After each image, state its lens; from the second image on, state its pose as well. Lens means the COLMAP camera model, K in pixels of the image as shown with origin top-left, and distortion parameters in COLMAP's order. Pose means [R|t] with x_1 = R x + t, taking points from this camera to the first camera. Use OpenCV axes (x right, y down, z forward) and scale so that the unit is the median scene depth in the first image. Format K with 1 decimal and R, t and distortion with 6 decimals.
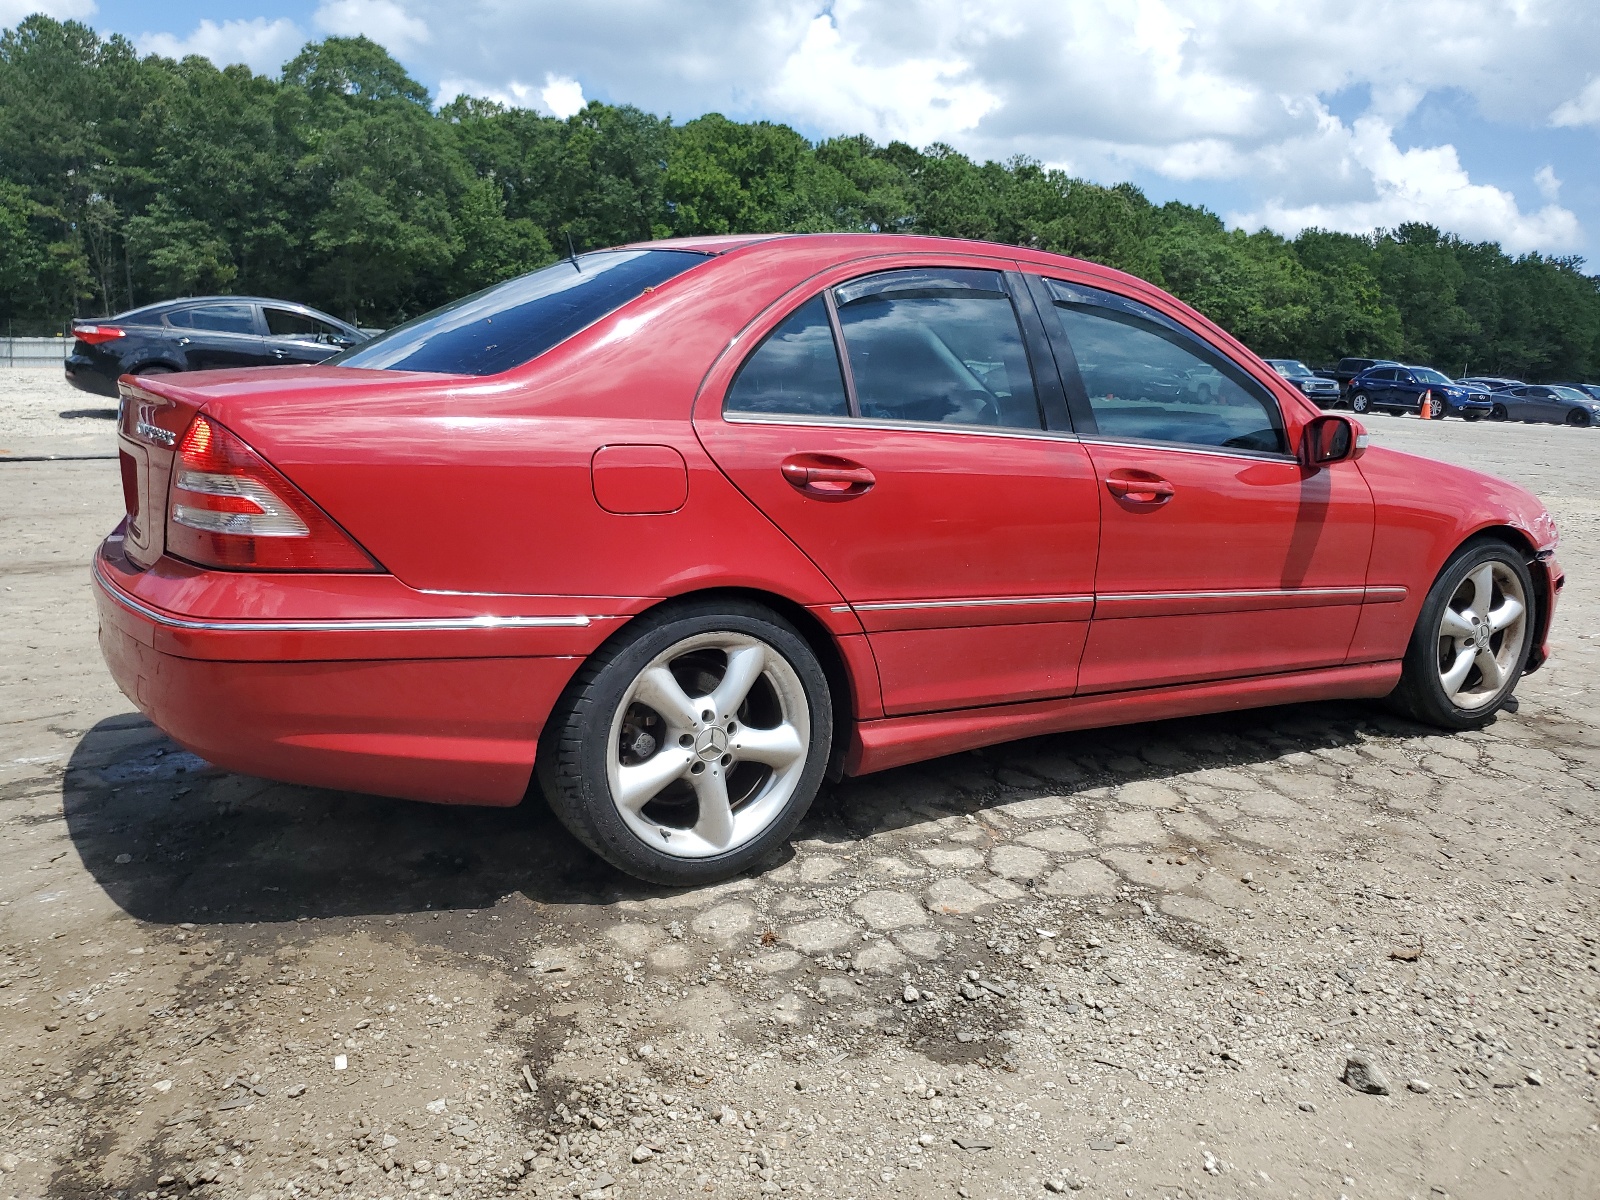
lens RADIAL K [[1222.7, 0, 790.4], [0, 1222.7, 604.4], [0, 0, 1]] dist [0.021971, -0.009619]
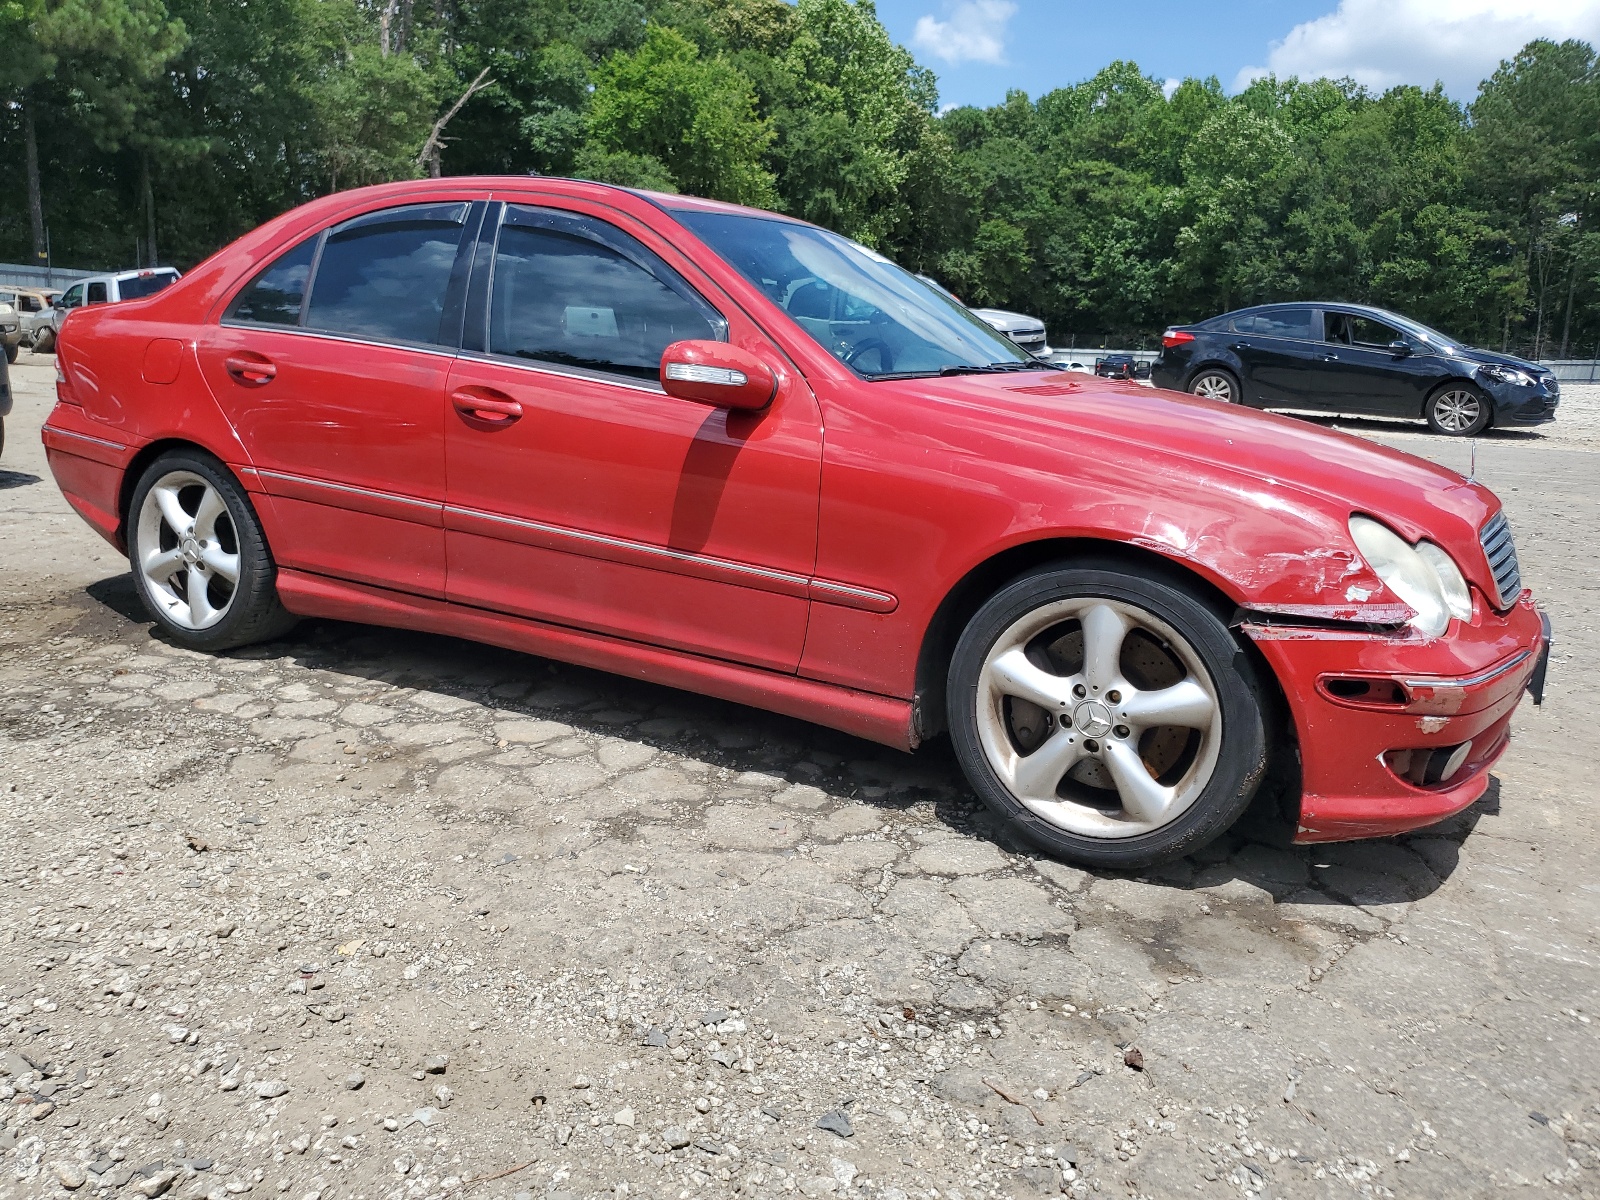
lens RADIAL K [[1222.7, 0, 787.9], [0, 1222.7, 603.9], [0, 0, 1]] dist [0.021971, -0.009619]
pose [[0.513878, 0.175510, -0.839718, 1.248089], [-0.190150, 0.977802, 0.088006, -0.070186], [0.836524, 0.114448, 0.535844, 0.677361]]
